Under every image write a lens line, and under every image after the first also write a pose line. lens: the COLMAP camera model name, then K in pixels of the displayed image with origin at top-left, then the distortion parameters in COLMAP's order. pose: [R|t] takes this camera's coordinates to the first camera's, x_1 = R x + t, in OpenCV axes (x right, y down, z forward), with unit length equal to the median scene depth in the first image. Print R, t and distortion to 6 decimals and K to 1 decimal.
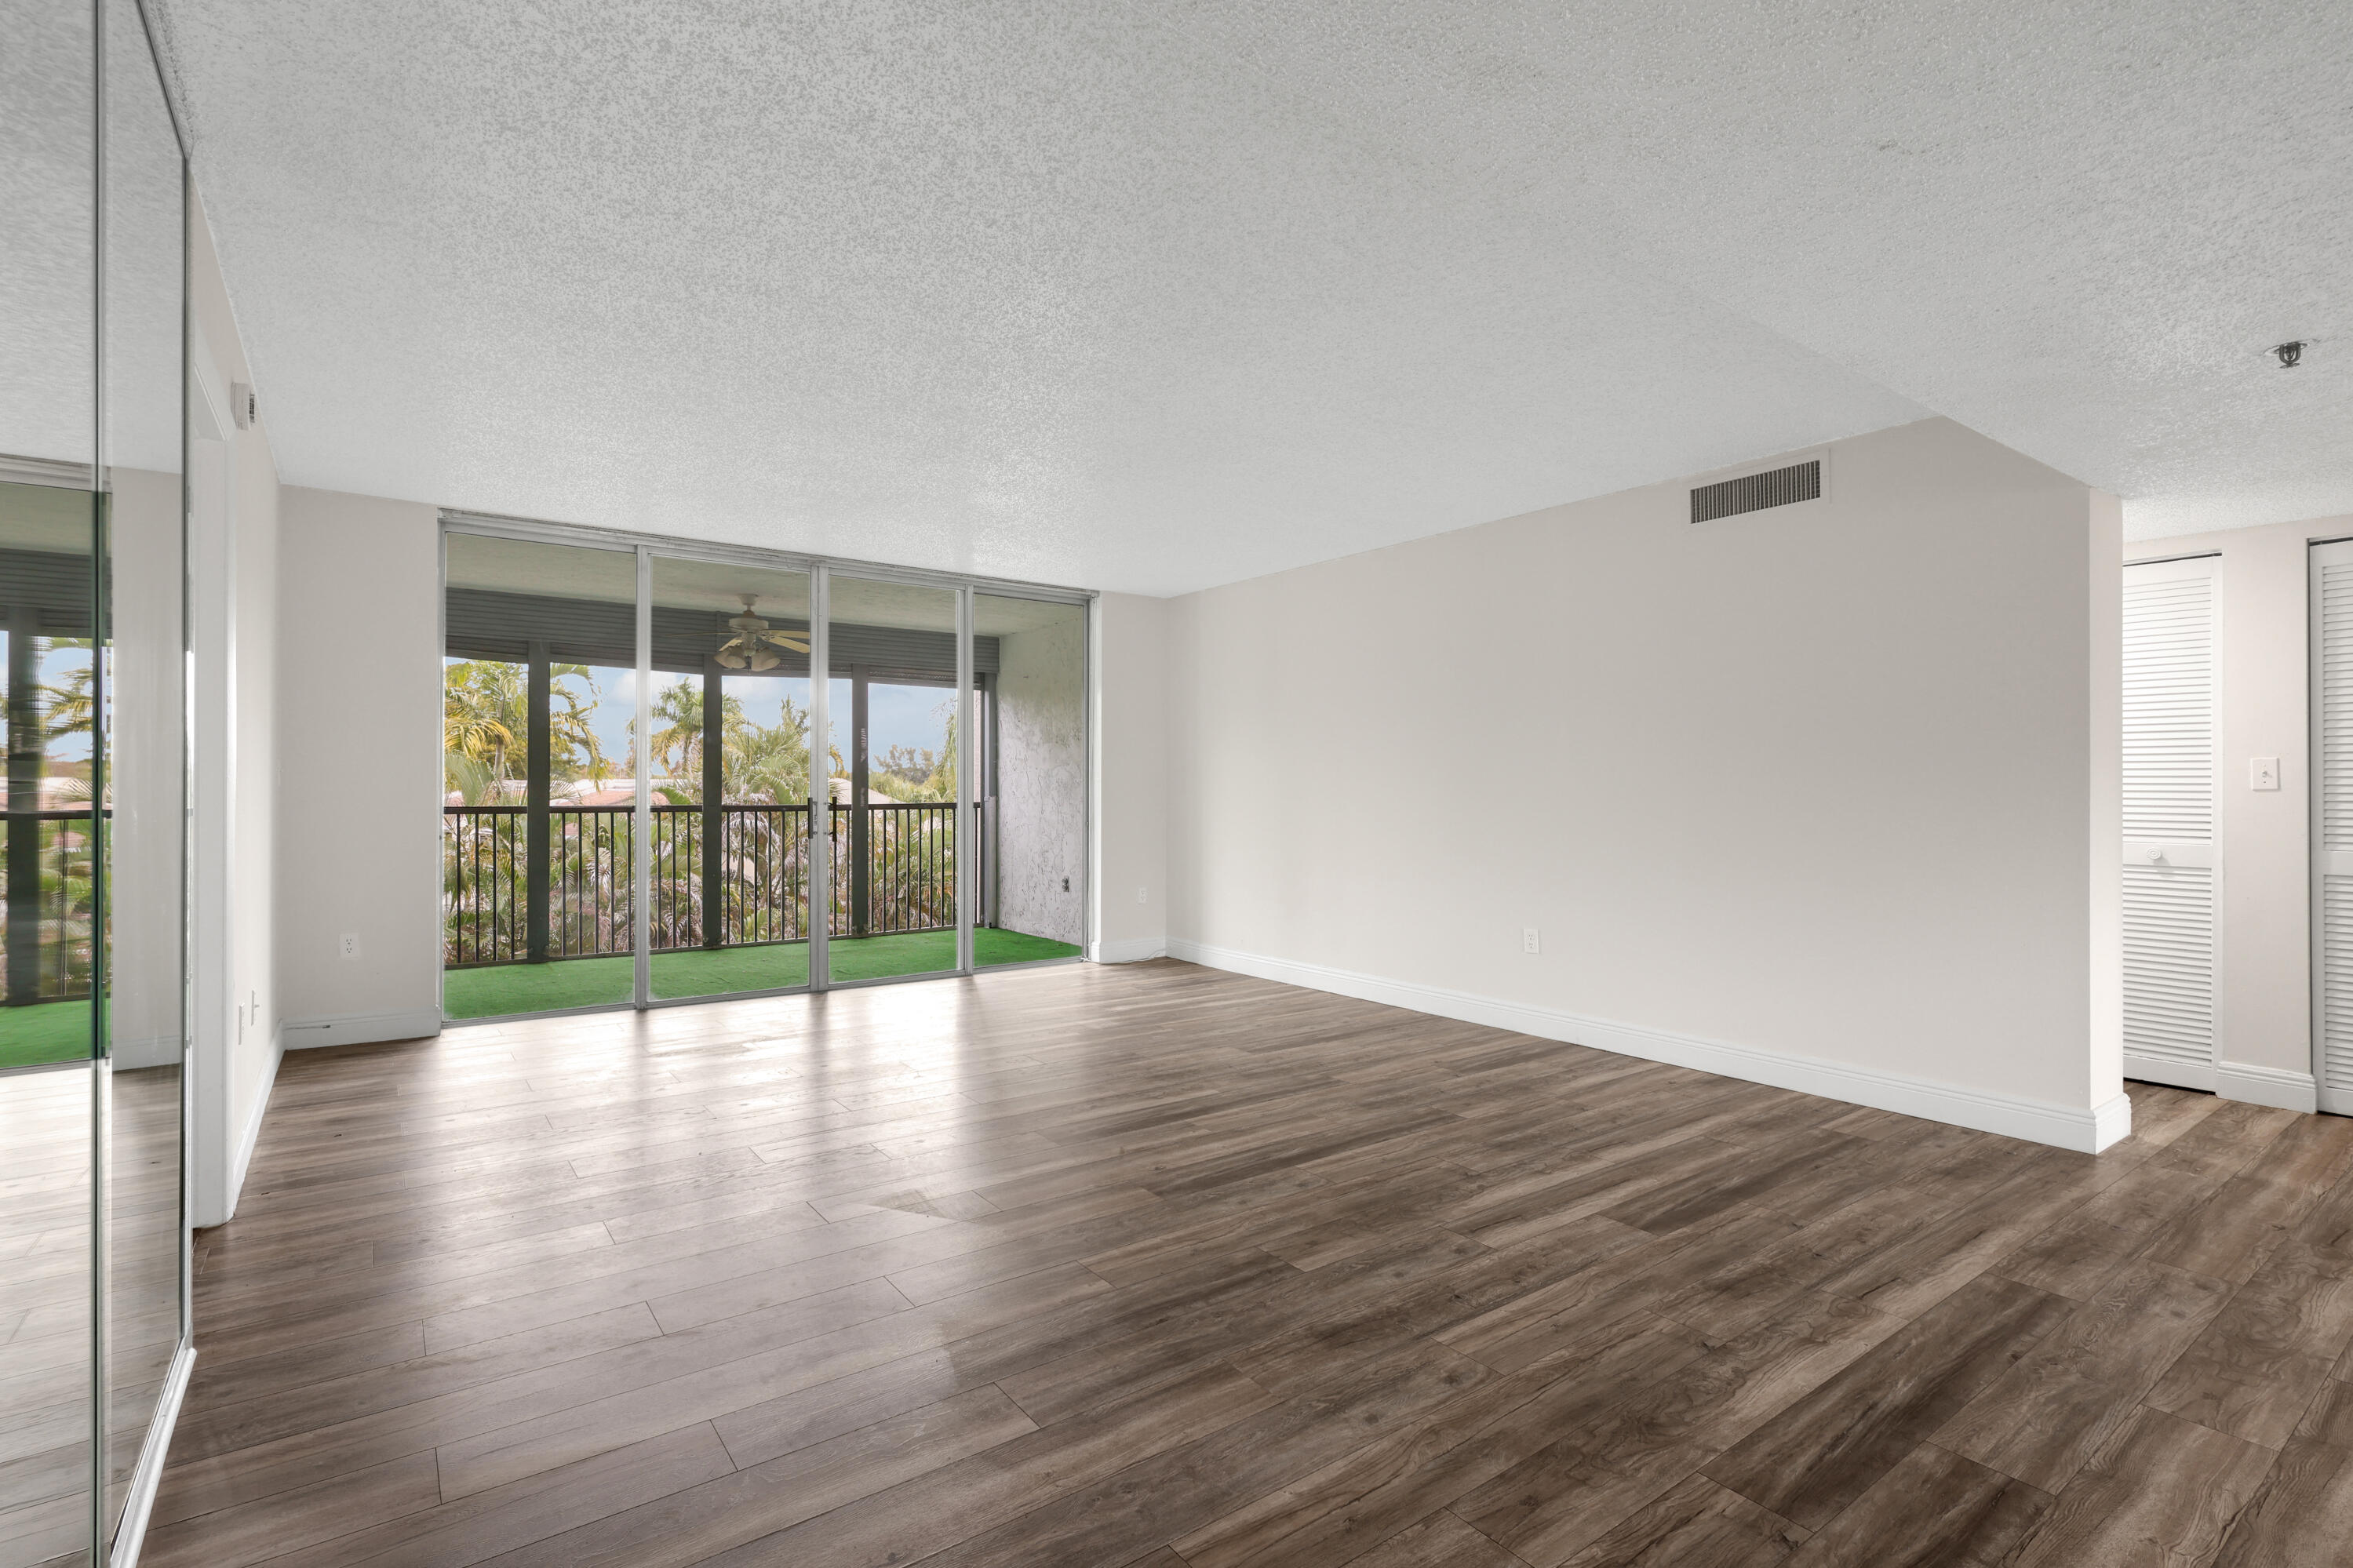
lens RADIAL K [[1098.5, 0, 1180.9], [0, 1098.5, 788.7], [0, 0, 1]] dist [0.000905, -0.000743]
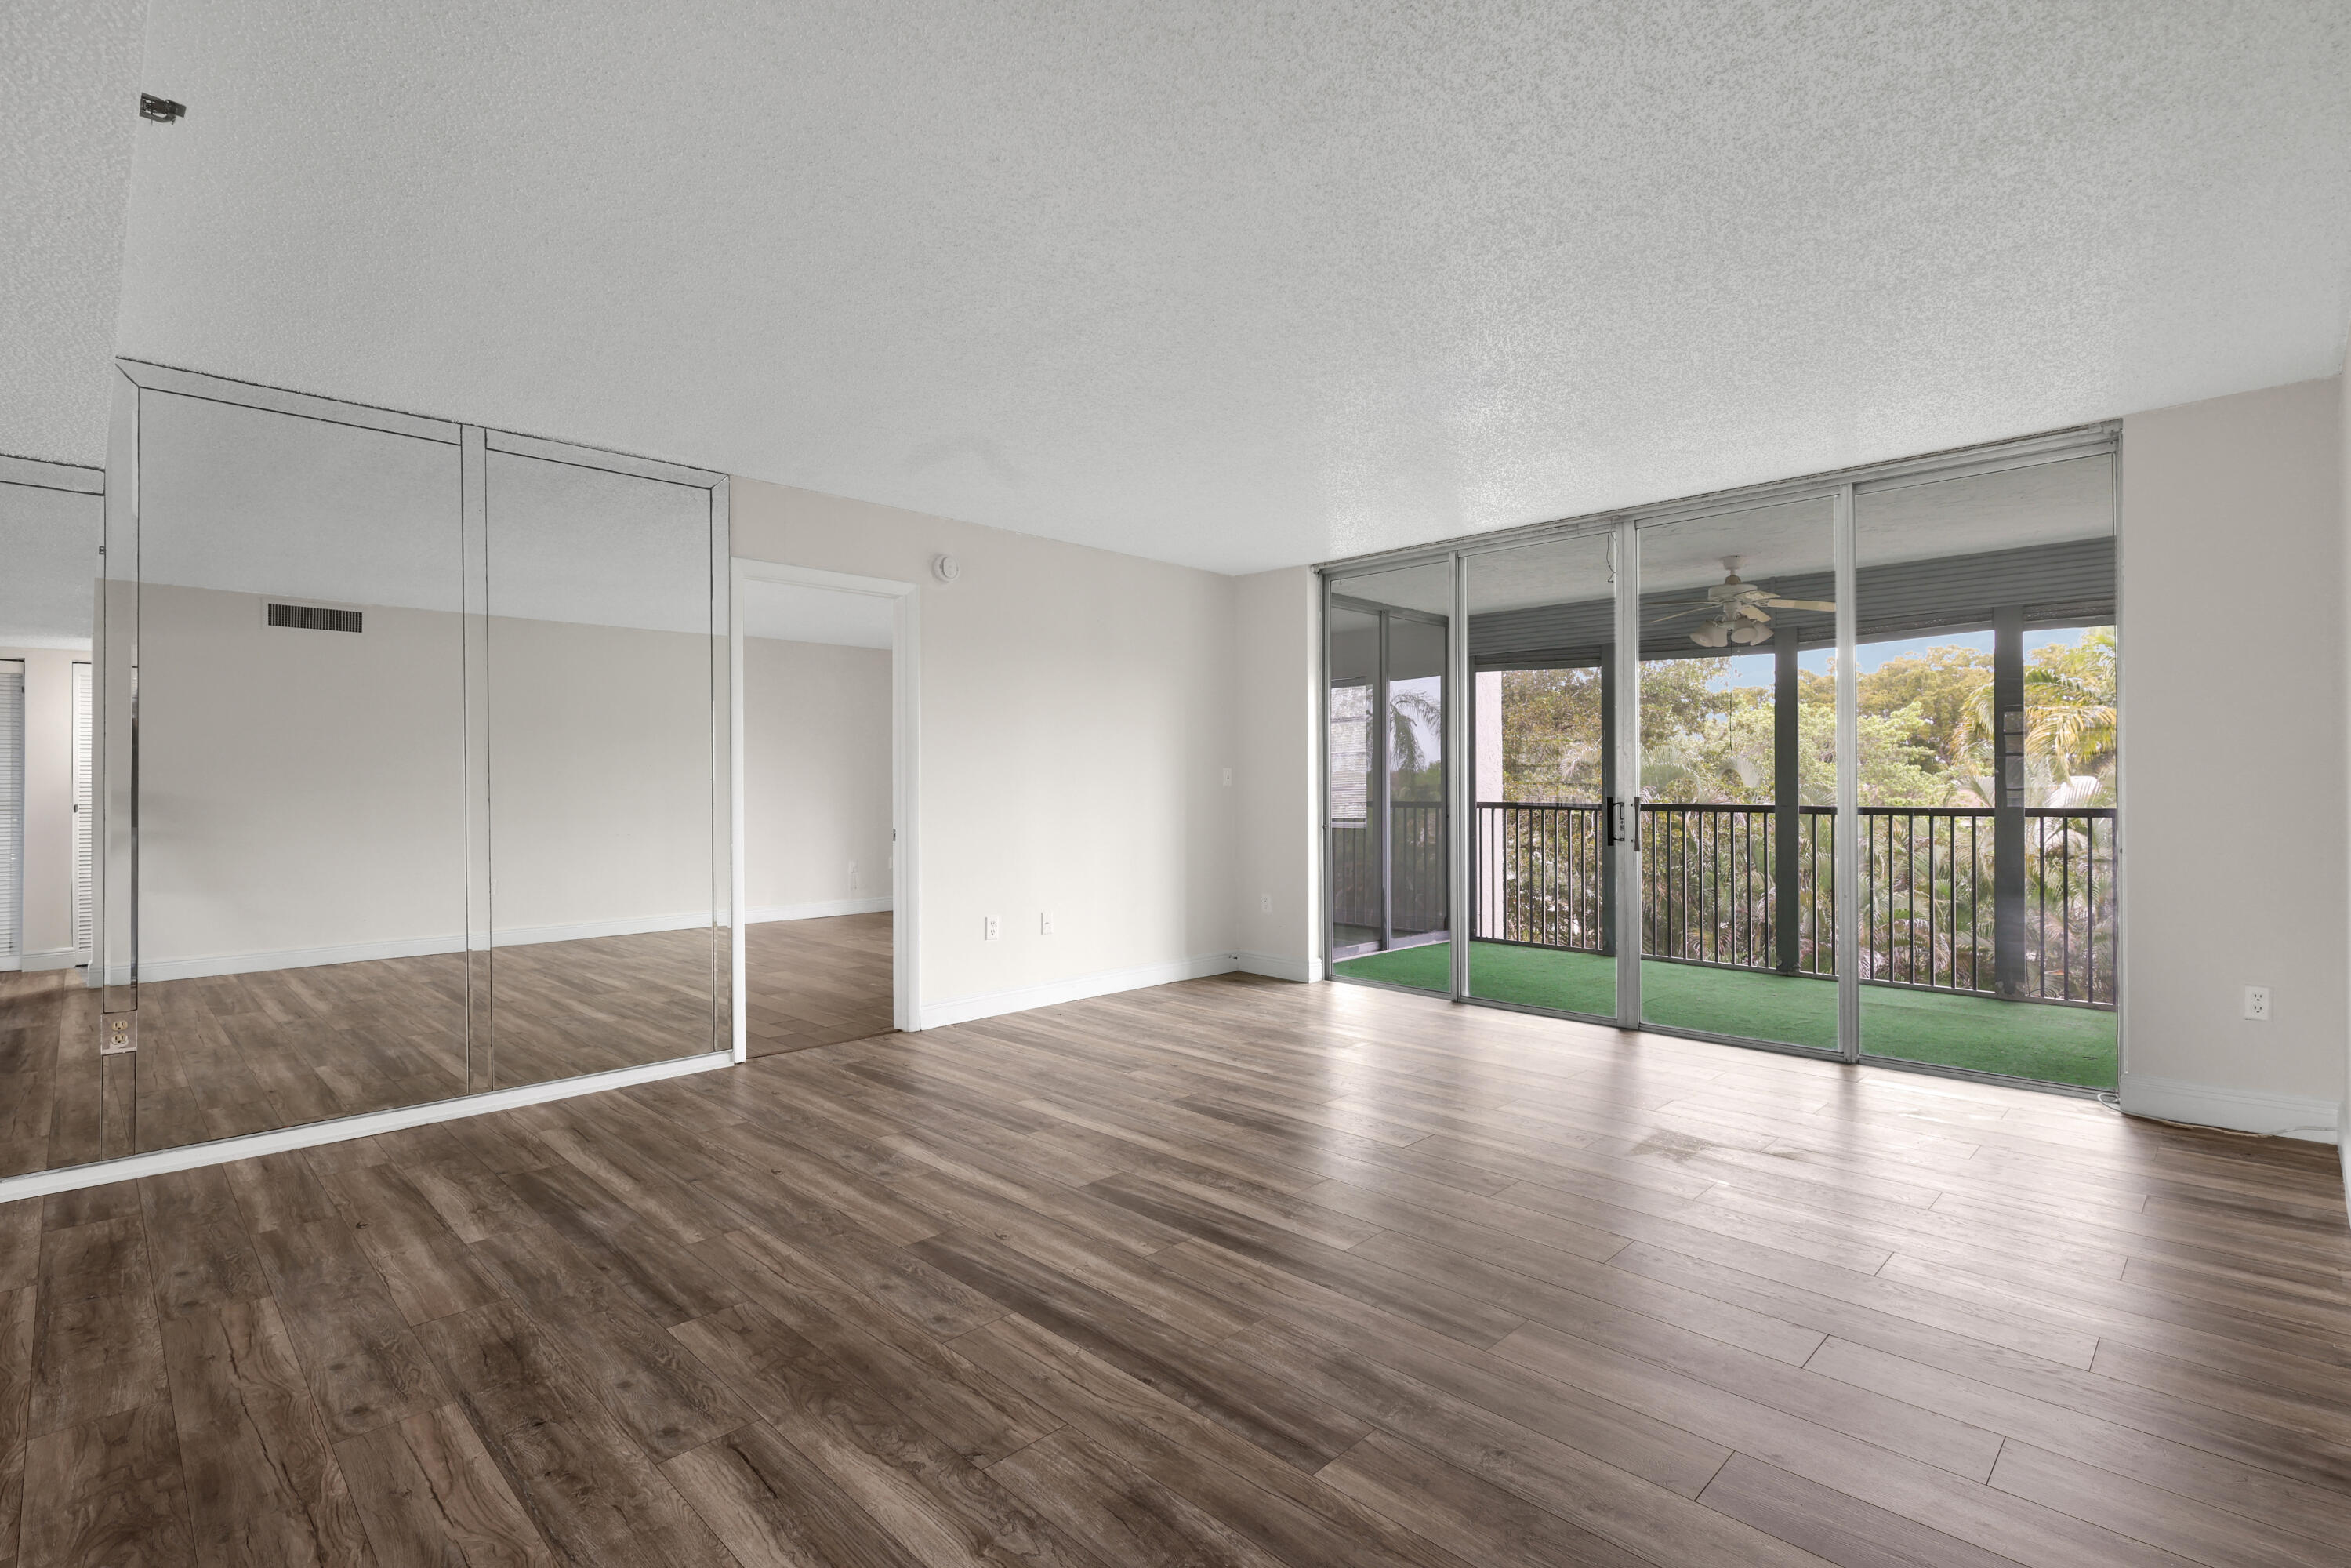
lens RADIAL K [[1097.8, 0, 1179.9], [0, 1097.8, 788.7], [0, 0, 1]] dist [0.000905, -0.000743]
pose [[0.154979, -0.001679, -0.987916, 0.918560], [0.003734, 0.999992, -0.001114, 0.002271], [0.987911, -0.003516, 0.154985, 1.102962]]
